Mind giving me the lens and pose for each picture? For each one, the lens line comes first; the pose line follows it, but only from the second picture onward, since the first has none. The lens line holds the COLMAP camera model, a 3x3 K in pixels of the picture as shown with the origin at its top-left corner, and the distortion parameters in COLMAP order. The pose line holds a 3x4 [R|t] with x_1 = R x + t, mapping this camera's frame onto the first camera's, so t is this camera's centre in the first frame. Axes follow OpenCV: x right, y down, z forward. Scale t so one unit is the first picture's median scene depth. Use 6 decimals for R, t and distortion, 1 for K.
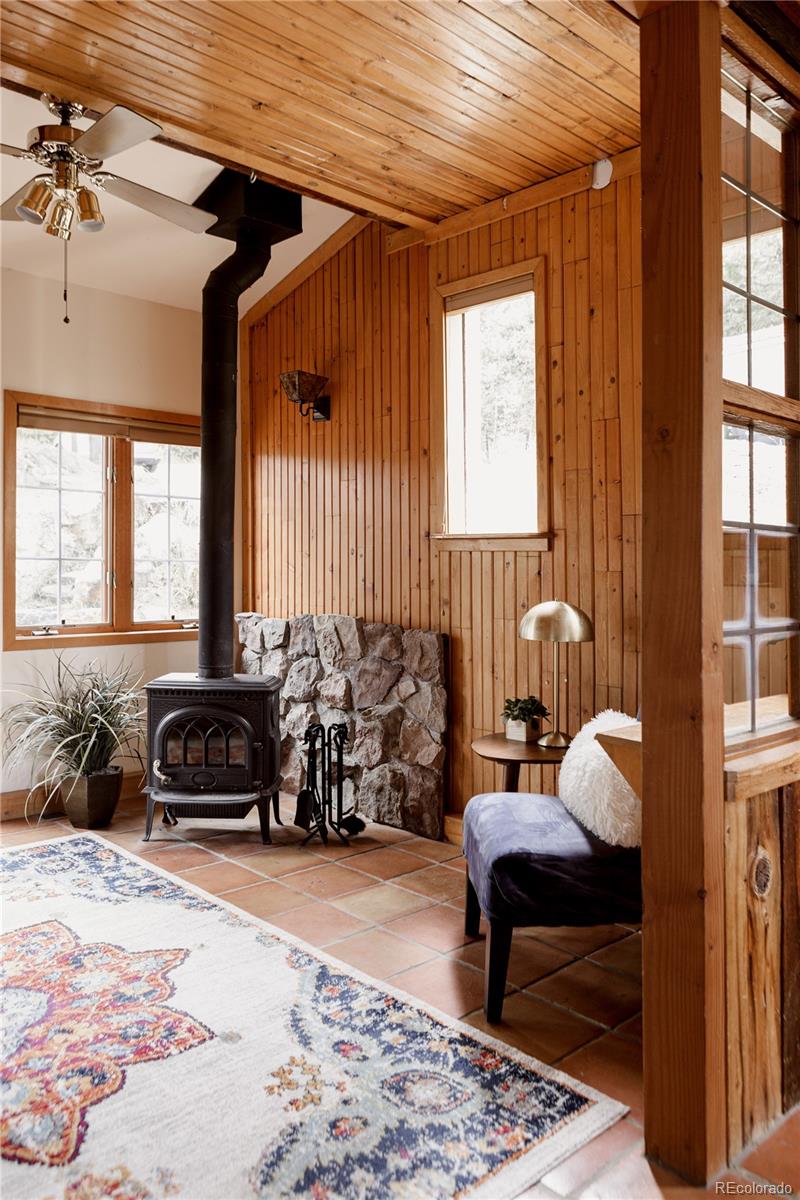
lens RADIAL K [[908.6, 0, 415.0], [0, 908.6, 559.4], [0, 0, 1]] dist [0.010070, 0.002554]
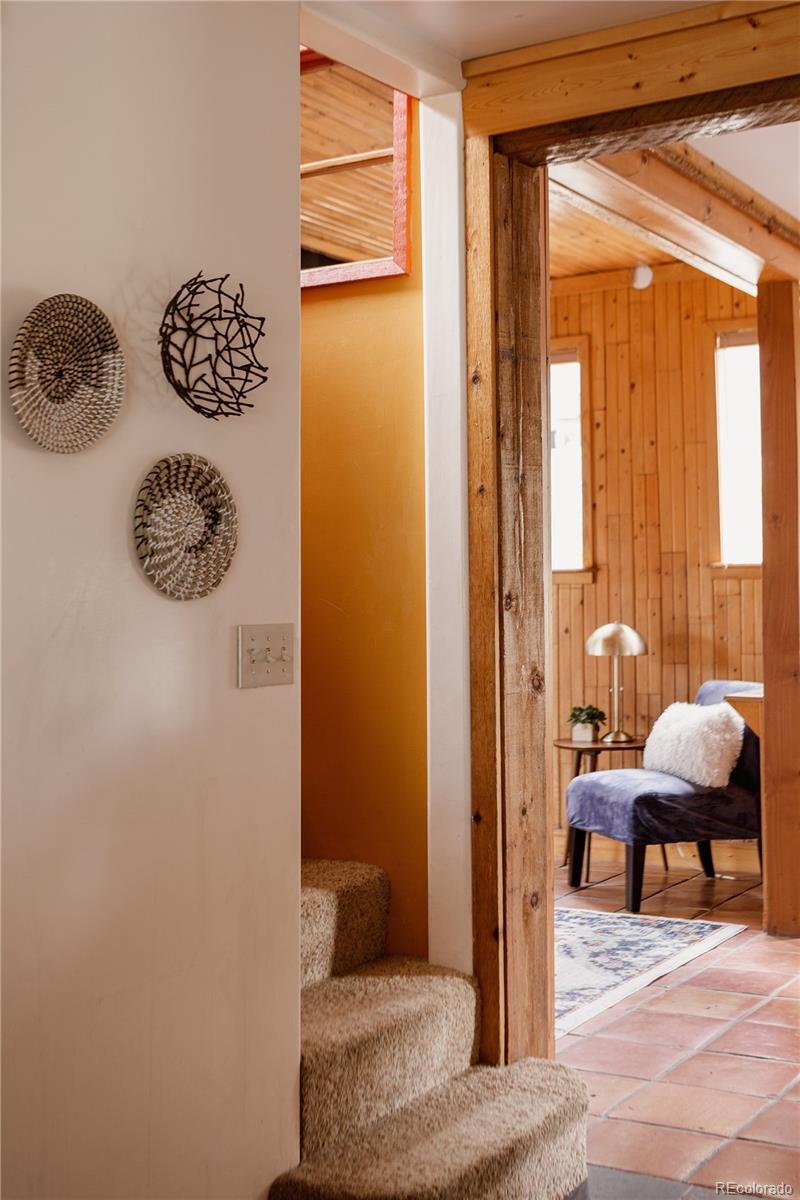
lens RADIAL K [[1515.1, 0, 397.5], [0, 1515.1, 598.4], [0, 0, 1]] dist [0.024158, 0.000000]
pose [[0.969266, -0.028518, 0.244356, -0.608813], [0.027661, 0.999593, 0.006937, -0.010481], [-0.244454, 0.000035, 0.969661, -0.883095]]
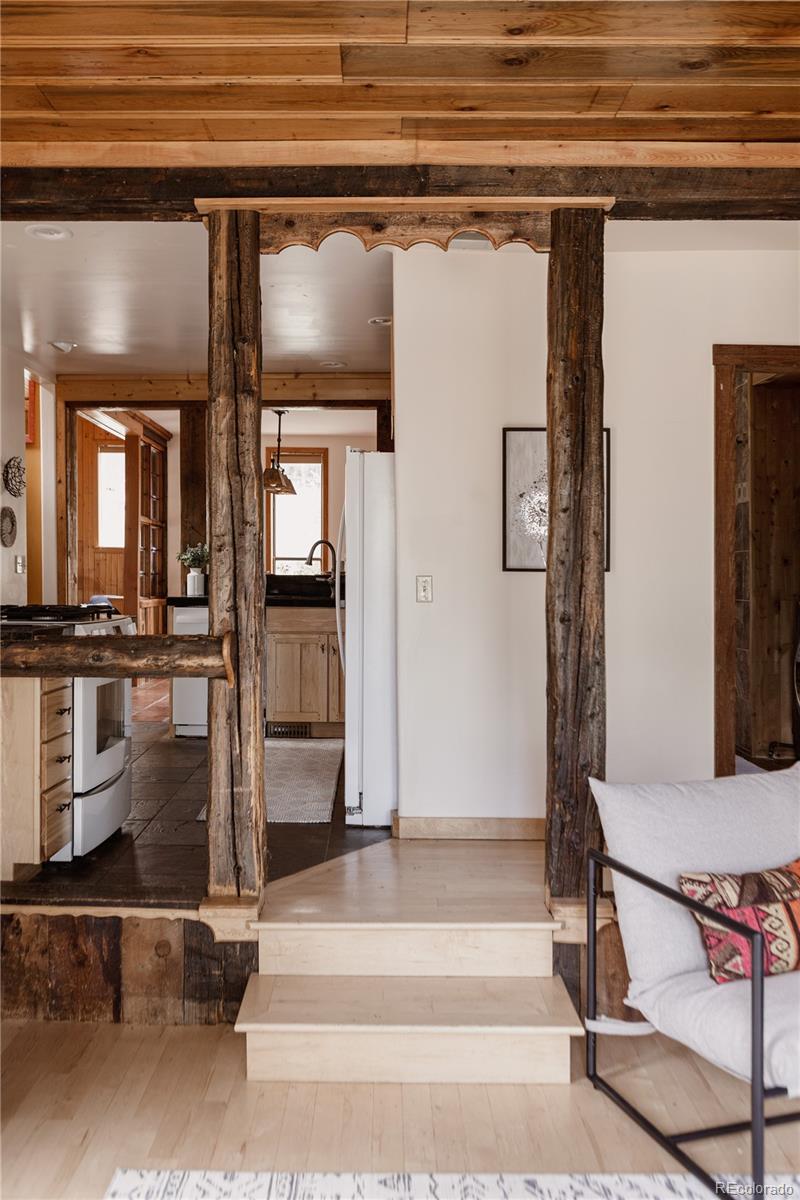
lens RADIAL K [[1118.8, 0, 397.6], [0, 1118.8, 597.4], [0, 0, 1]] dist [-0.011374, 0.000000]
pose [[0.695021, -0.000298, 0.718989, -1.424251], [-0.025084, 0.999381, 0.024661, 0.014104], [-0.718552, -0.035175, 0.694583, -1.951703]]
